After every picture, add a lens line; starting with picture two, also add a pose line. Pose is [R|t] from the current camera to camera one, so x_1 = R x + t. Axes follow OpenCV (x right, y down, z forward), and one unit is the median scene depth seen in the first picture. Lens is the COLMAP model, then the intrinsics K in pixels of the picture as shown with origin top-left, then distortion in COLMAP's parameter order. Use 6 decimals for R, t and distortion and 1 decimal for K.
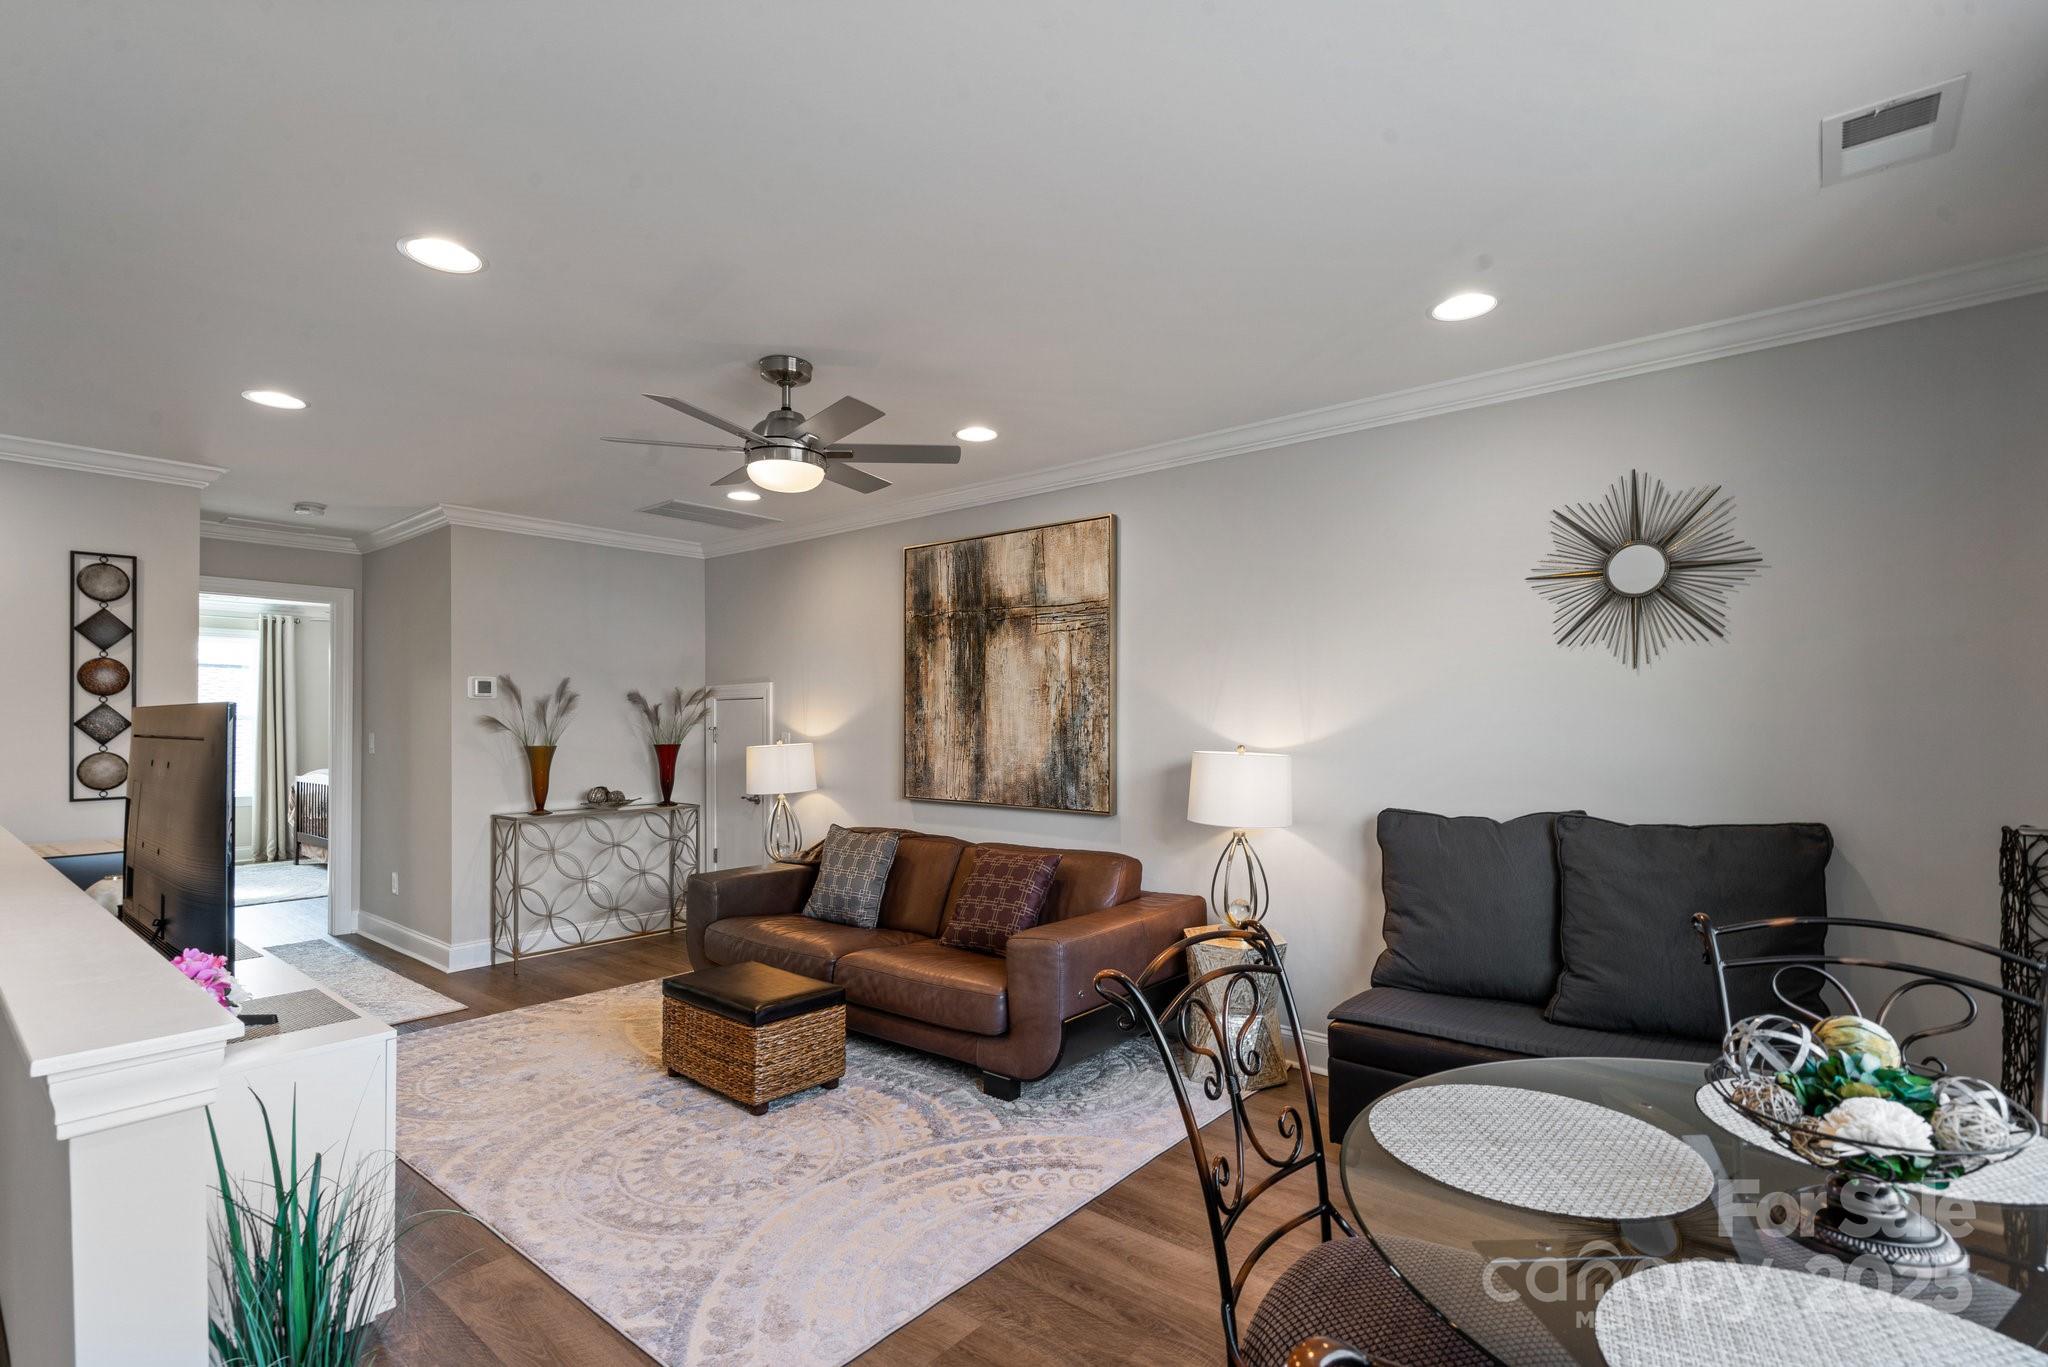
lens RADIAL K [[969.9, 0, 1017.9], [0, 969.9, 708.0], [0, 0, 1]] dist [-0.000326, -0.000044]
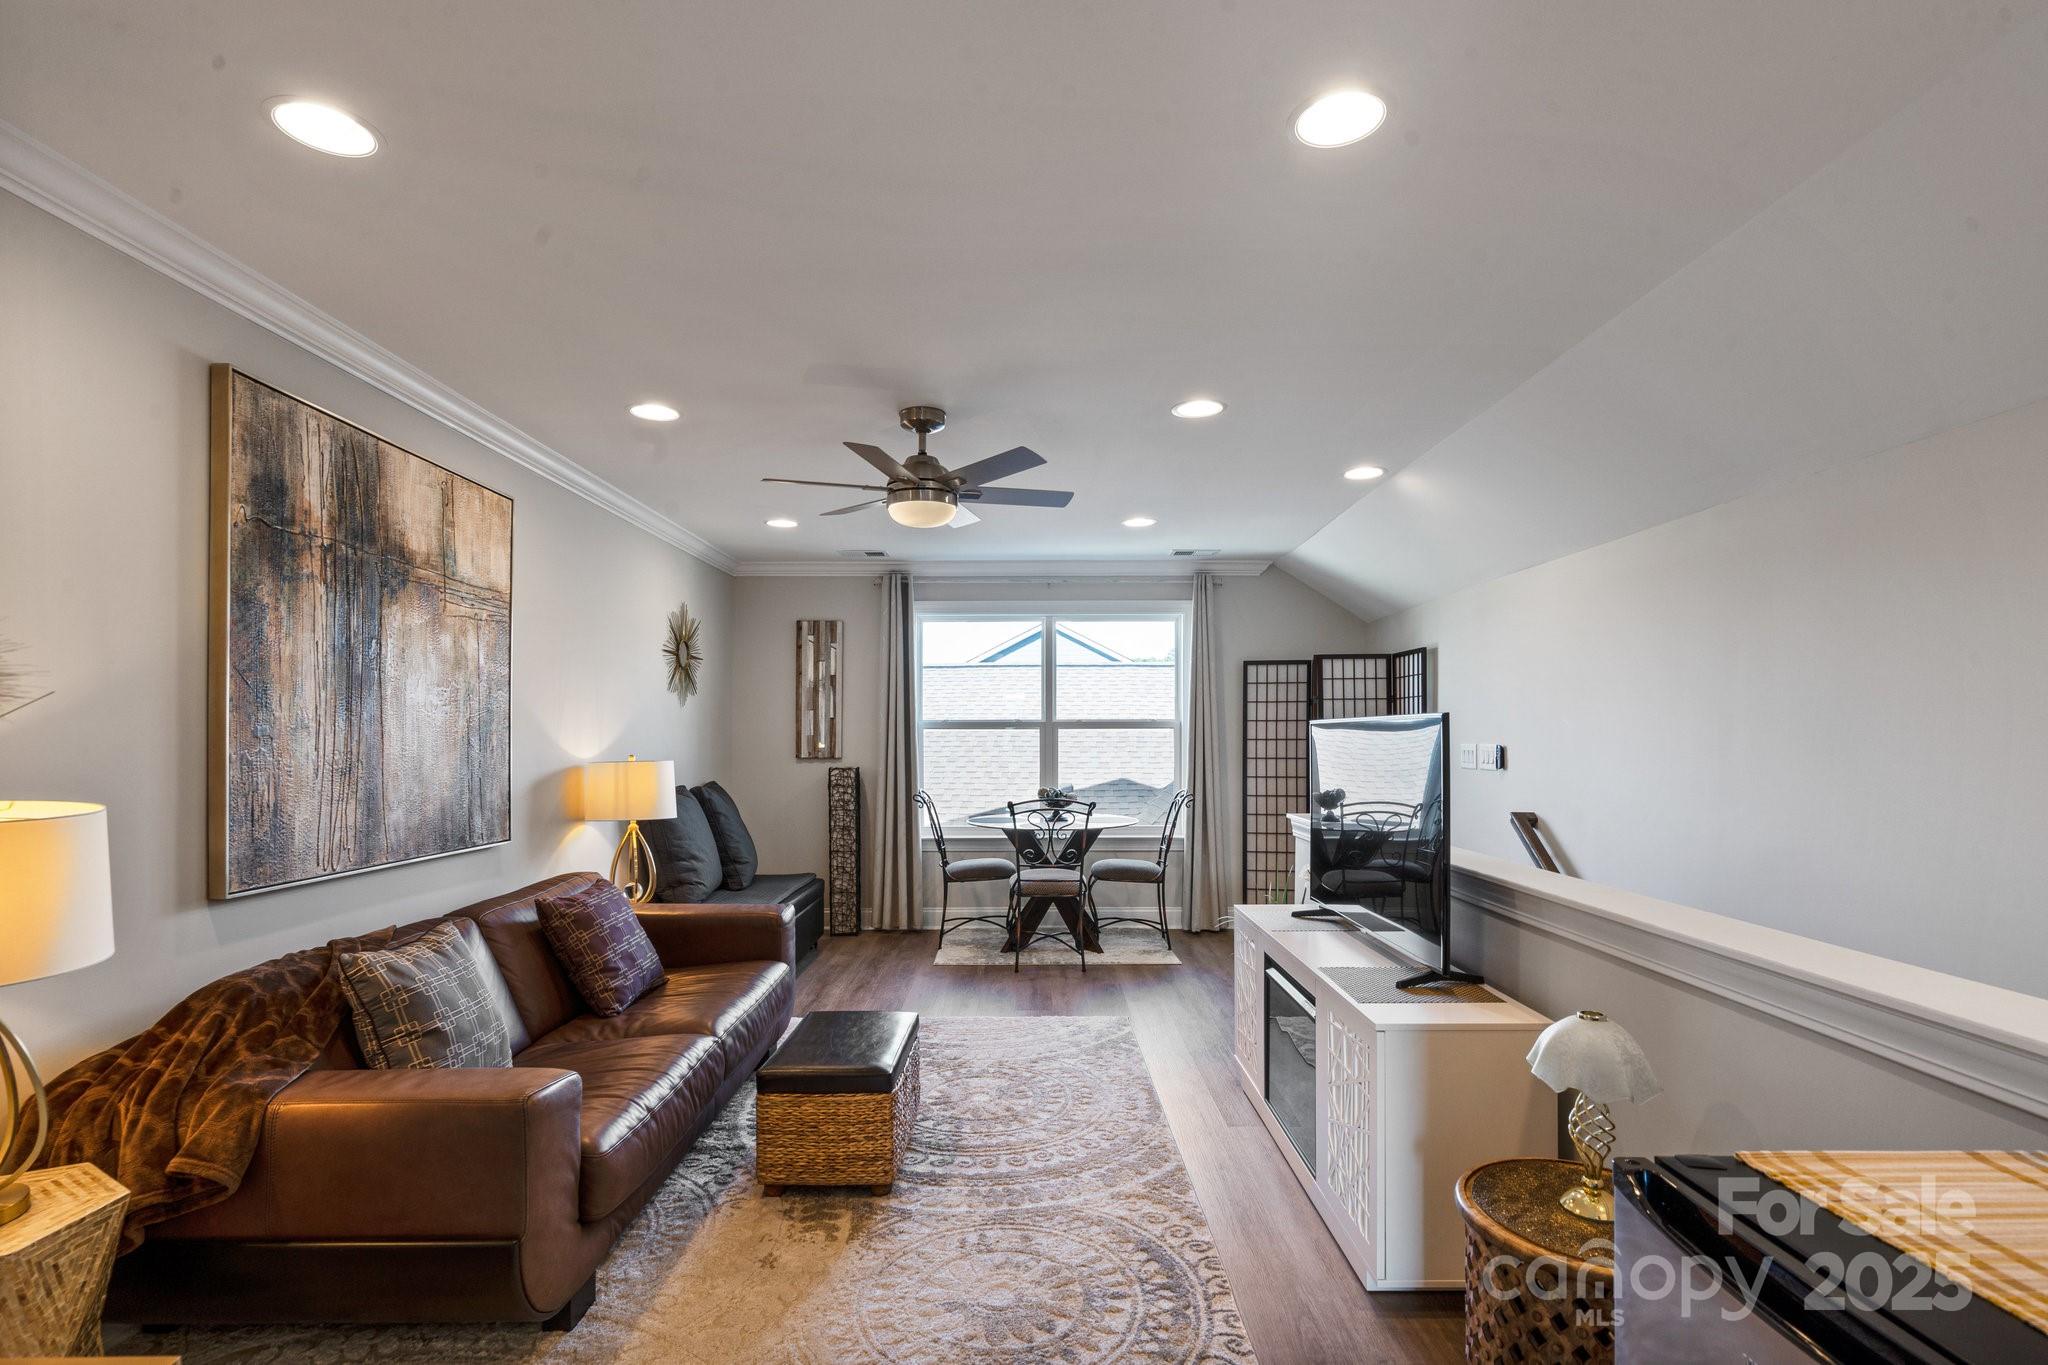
lens RADIAL K [[937.2, 0, 1023.2], [0, 937.2, 737.0], [0, 0, 1]] dist [0.000132, 0.000035]
pose [[-0.639377, 0.002732, 0.768889, -0.775536], [-0.005986, 0.999946, -0.008531, 0.018478], [-0.768870, -0.010057, -0.639326, 1.083891]]
